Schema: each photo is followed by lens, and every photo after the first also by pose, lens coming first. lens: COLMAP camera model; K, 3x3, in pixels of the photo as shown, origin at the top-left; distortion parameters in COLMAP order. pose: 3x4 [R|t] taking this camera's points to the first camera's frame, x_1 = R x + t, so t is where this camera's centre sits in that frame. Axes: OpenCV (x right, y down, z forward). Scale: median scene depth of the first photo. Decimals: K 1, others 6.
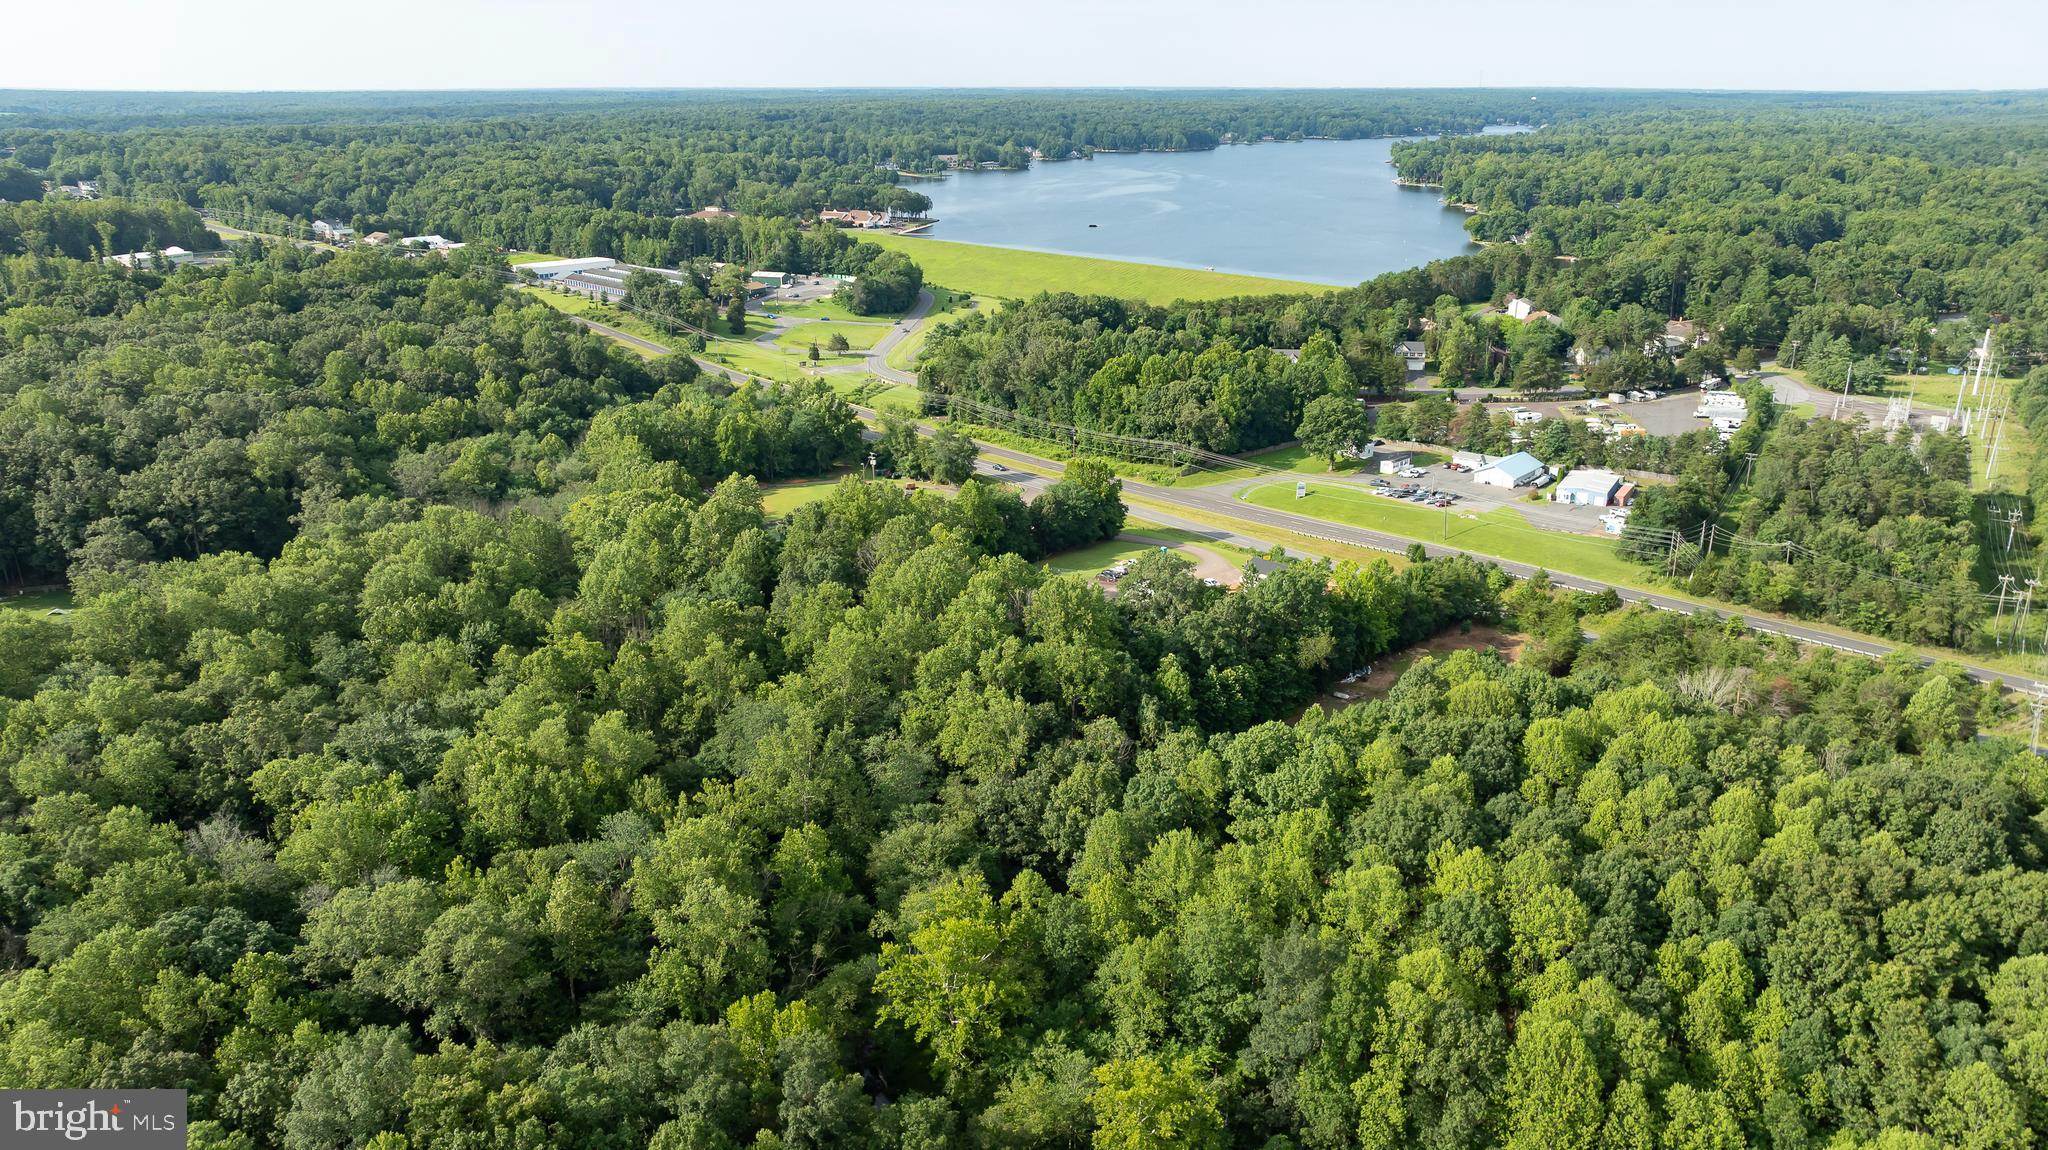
lens RADIAL K [[1459.3, 0, 997.5], [0, 1459.3, 573.9], [0, 0, 1]] dist [-0.022938, 0.001721]
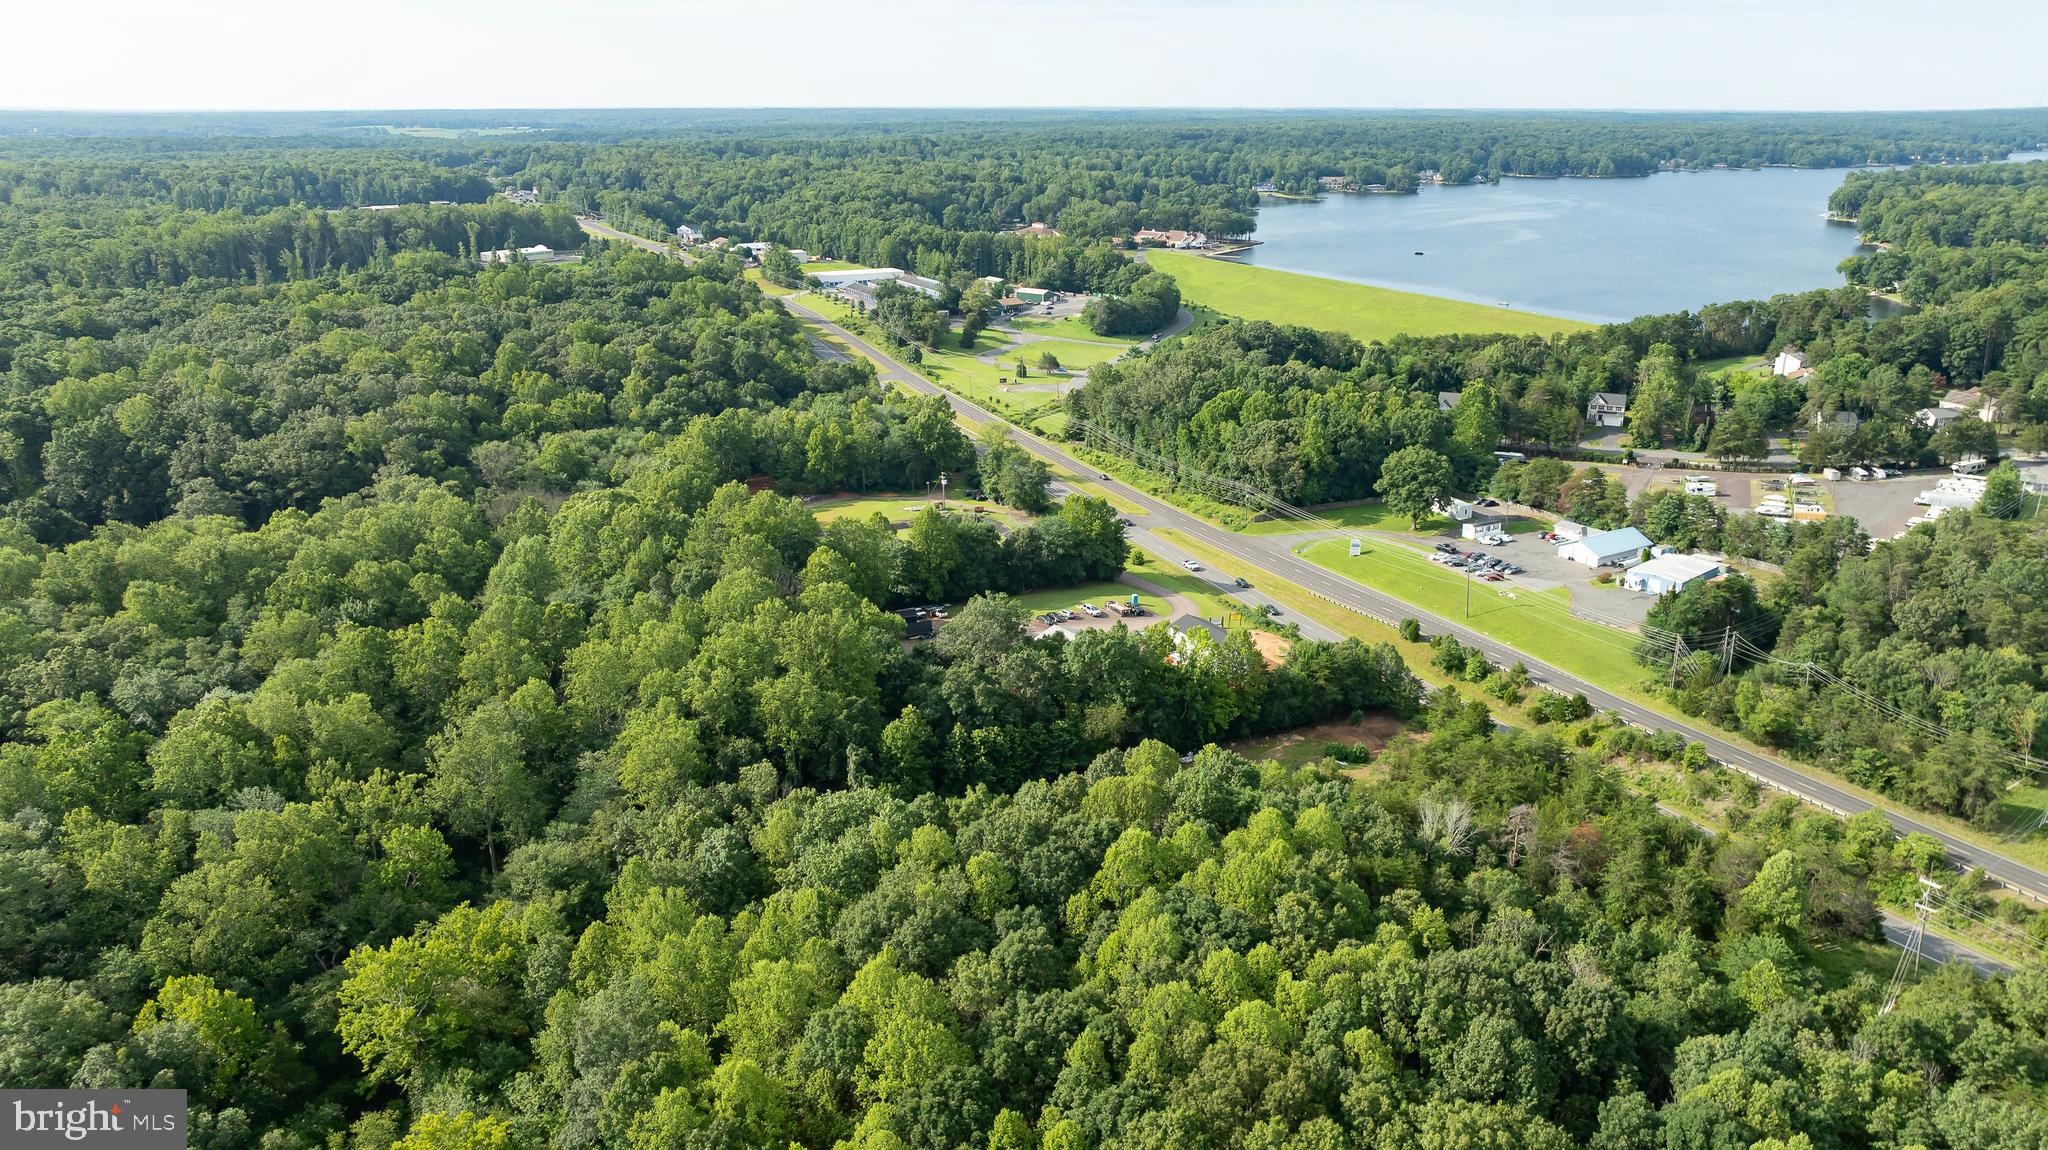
lens RADIAL K [[1459.3, 0, 997.5], [0, 1459.3, 573.9], [0, 0, 1]] dist [-0.022938, 0.001721]
pose [[0.952131, 0.094317, -0.290777, 0.277168], [-0.097937, 0.995190, 0.002115, -0.022987], [0.289578, 0.026464, 0.956789, 0.074782]]
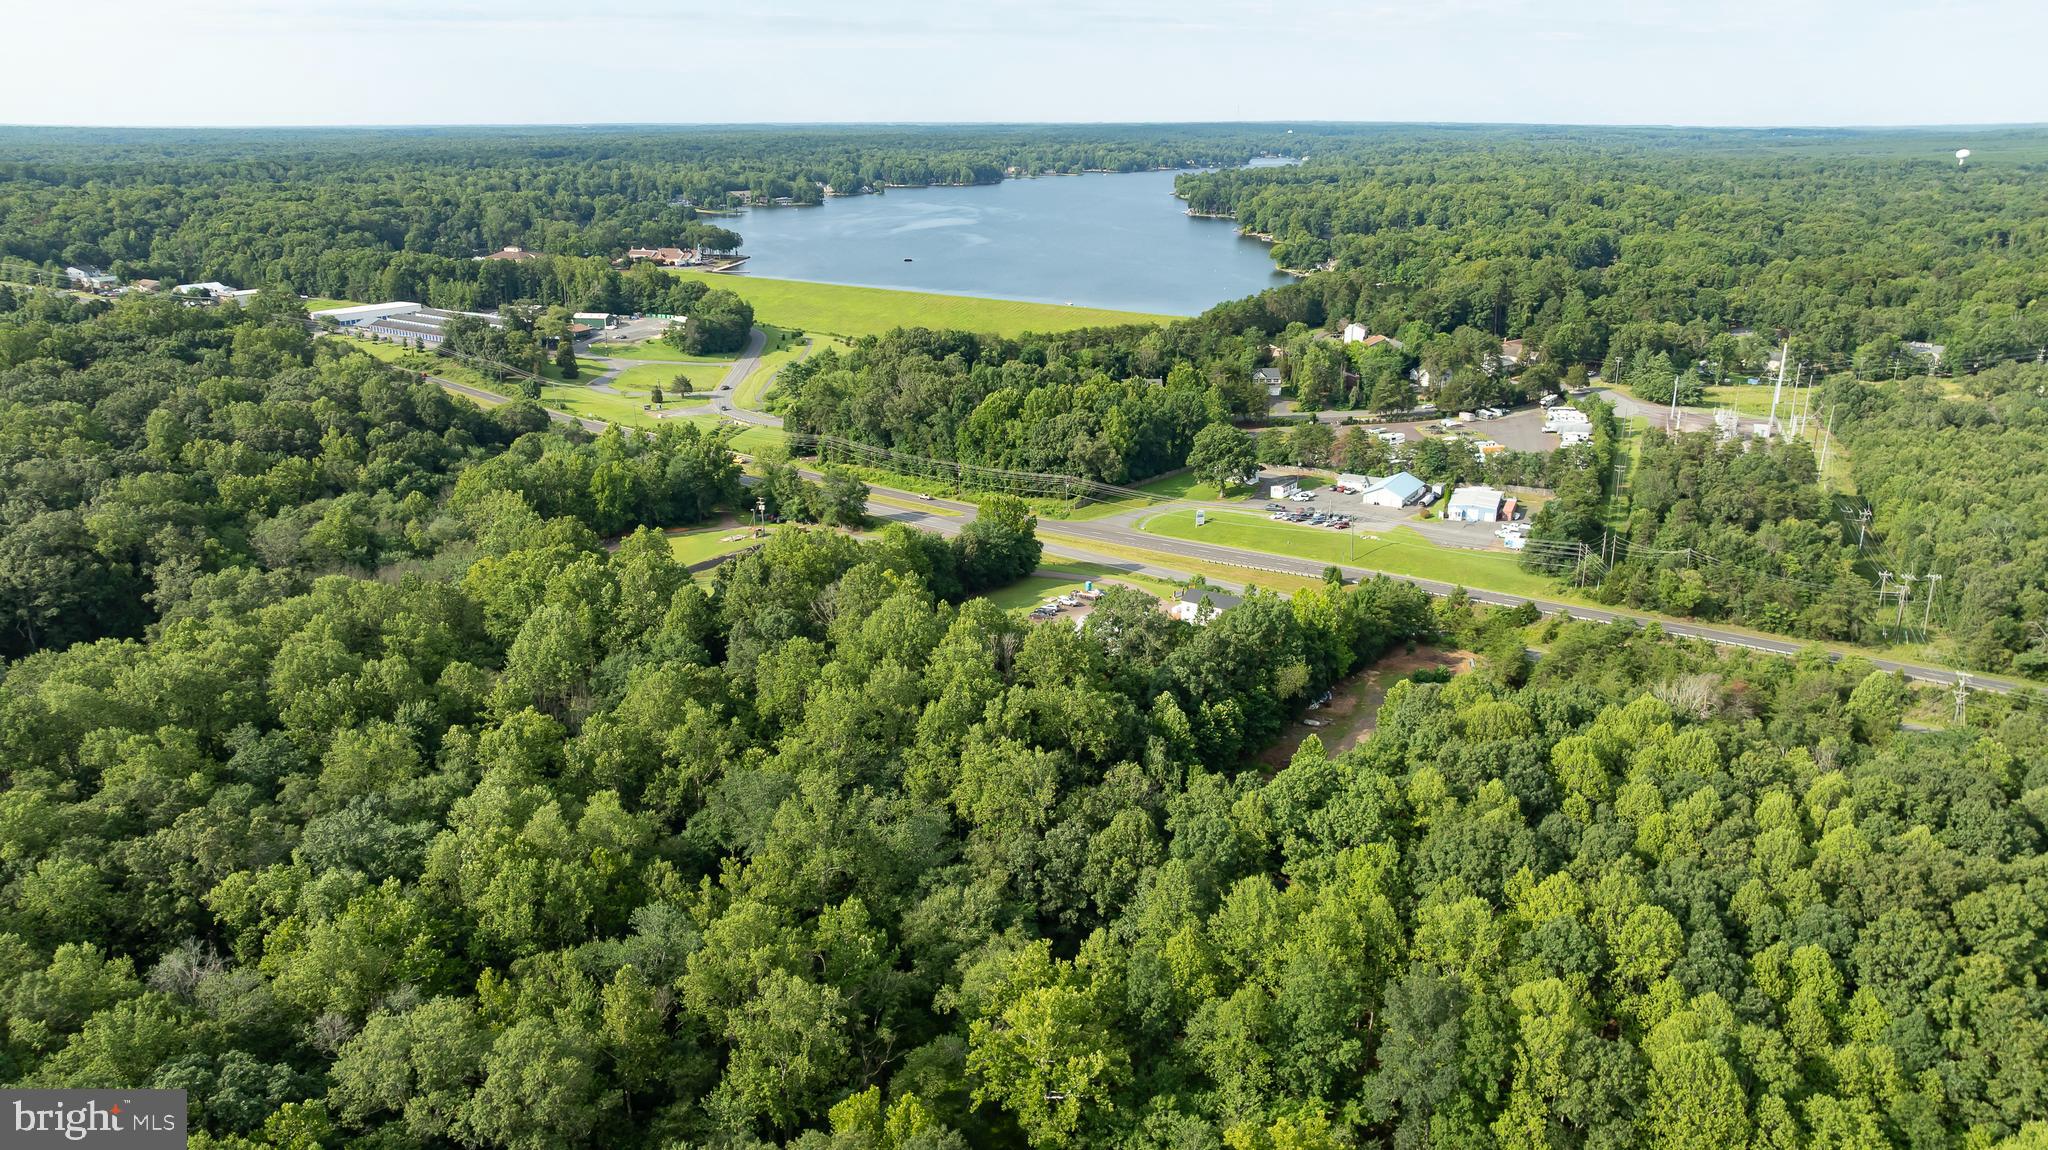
lens RADIAL K [[1454.8, 0, 1000.8], [0, 1454.8, 576.2], [0, 0, 1]] dist [-0.034879, 0.039392]
pose [[0.987694, -0.047654, 0.148961, -0.084963], [0.050573, 0.998594, -0.015870, -0.008767], [-0.147996, 0.023208, 0.988716, 0.027430]]
